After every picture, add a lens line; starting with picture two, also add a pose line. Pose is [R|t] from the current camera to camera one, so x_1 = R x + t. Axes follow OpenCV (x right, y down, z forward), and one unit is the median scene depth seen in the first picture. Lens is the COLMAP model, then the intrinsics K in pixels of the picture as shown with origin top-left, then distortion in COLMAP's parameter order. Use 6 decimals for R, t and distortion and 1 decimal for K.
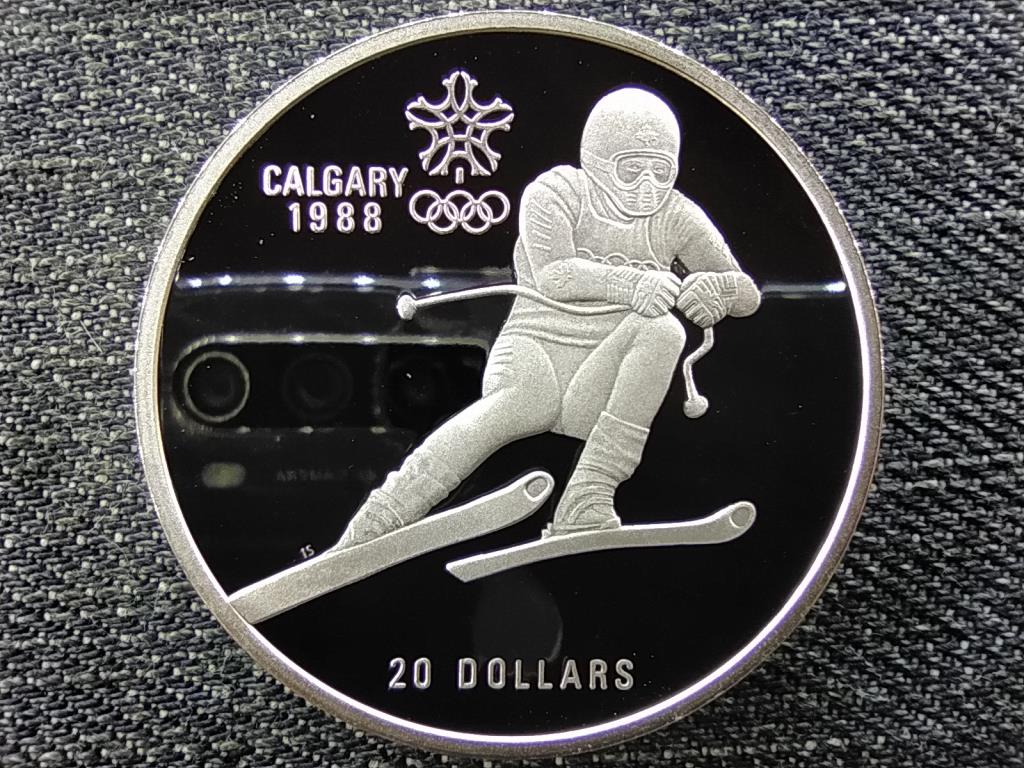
lens RADIAL K [[304.9, 0, 499.9], [0, 304.9, 360.5], [0, 0, 1]] dist [0.008520, -0.001453]
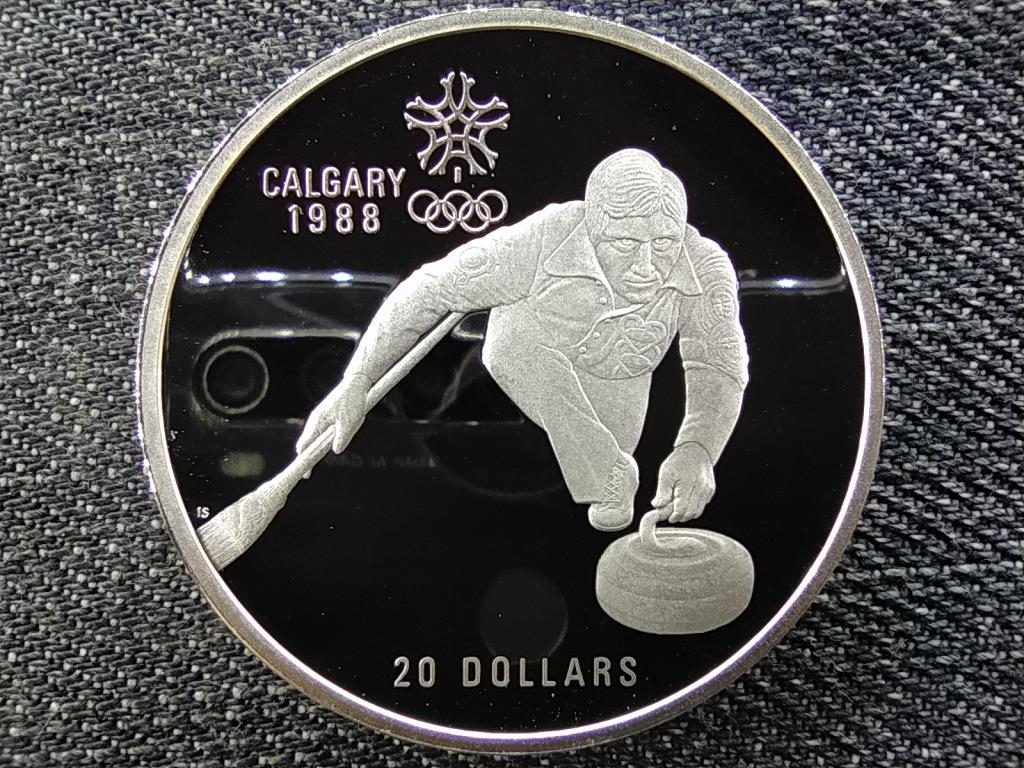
lens RADIAL K [[304.9, 0, 494.2], [0, 304.9, 365.8], [0, 0, 1]] dist [0.008520, -0.001453]
pose [[0.999968, -0.006327, -0.004840, 0.344527], [0.006353, 0.999965, 0.005467, -0.367997], [0.004806, -0.005497, 0.999973, 0.000310]]
